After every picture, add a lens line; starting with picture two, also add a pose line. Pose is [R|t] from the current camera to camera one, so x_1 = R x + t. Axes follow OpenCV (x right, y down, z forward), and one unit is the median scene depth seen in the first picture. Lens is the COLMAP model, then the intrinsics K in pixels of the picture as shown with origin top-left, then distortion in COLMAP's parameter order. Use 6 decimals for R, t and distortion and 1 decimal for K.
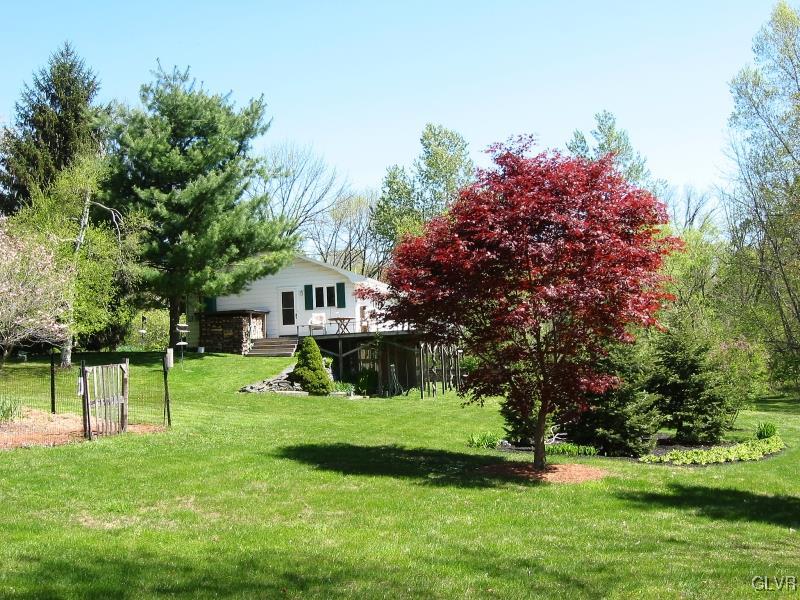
lens RADIAL K [[1031.4, 0, 400.0], [0, 1031.4, 300.0], [0, 0, 1]] dist [-0.010439, -0.004536]
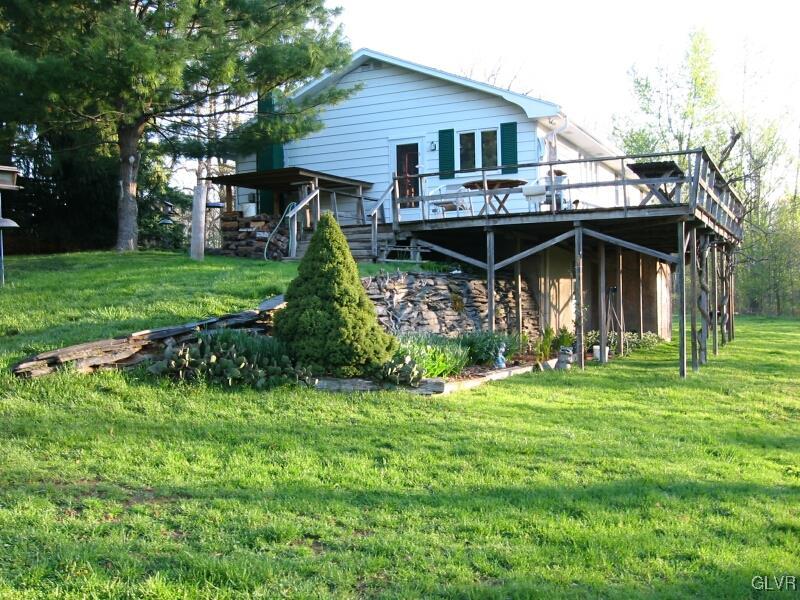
lens RADIAL K [[891.3, 0, 400.0], [0, 891.3, 300.0], [0, 0, 1]] dist [-0.056975, -0.009529]
pose [[0.968163, 0.026132, -0.248951, -0.000352], [-0.008052, 0.997272, 0.073369, 0.037023], [0.250190, -0.069029, 0.965733, 0.571280]]
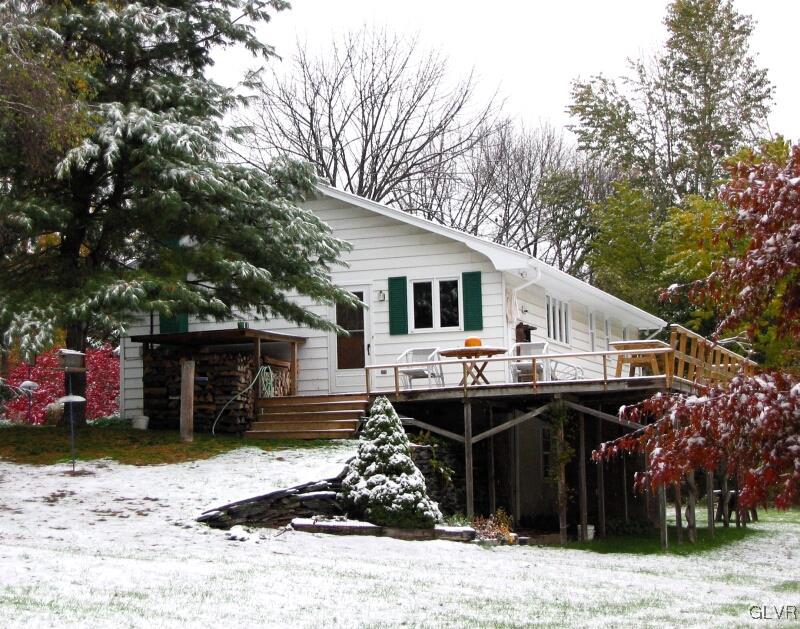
lens RADIAL K [[1944.0, 0, 400.0], [0, 1944.0, 314.5], [0, 0, 1]] dist [-0.268608, -0.012783]
pose [[0.994475, 0.005243, -0.104840, -0.002733], [-0.007319, 0.999784, -0.019428, 0.016887], [0.104715, 0.020088, 0.994299, 0.195527]]
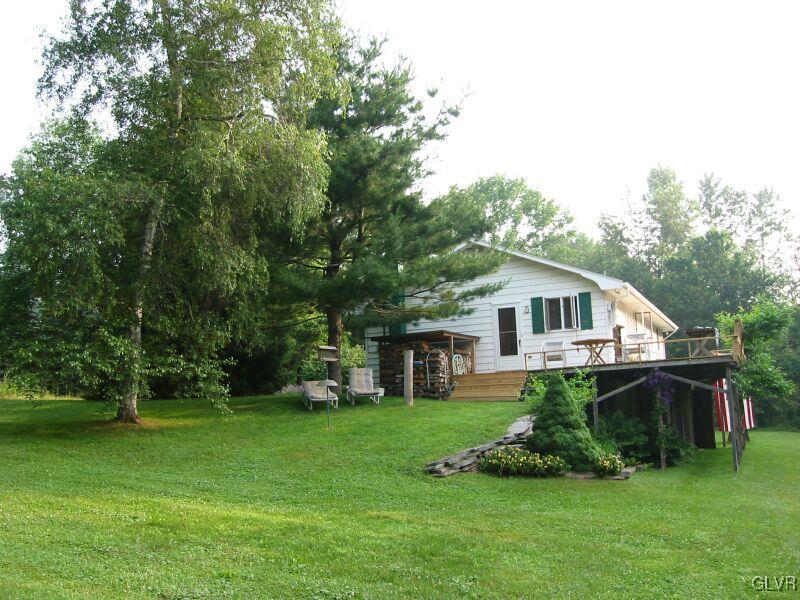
lens RADIAL K [[891.3, 0, 400.0], [0, 891.3, 300.0], [0, 0, 1]] dist [-0.056975, -0.009529]
pose [[0.976488, -0.028543, -0.213674, -0.051281], [0.015450, 0.997913, -0.062695, 0.023101], [0.215018, 0.057920, 0.974891, 0.404367]]
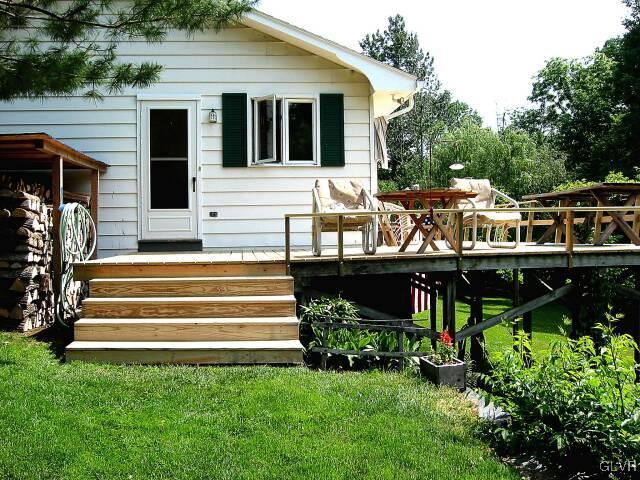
lens RADIAL K [[713.0, 0, 320.0], [0, 713.0, 240.0], [0, 0, 1]] dist [-0.056975, -0.009529]
pose [[0.959649, 0.034347, 0.279095, -0.125521], [-0.049574, 0.997632, 0.047683, 0.020781], [-0.276796, -0.059595, 0.959079, 0.770451]]
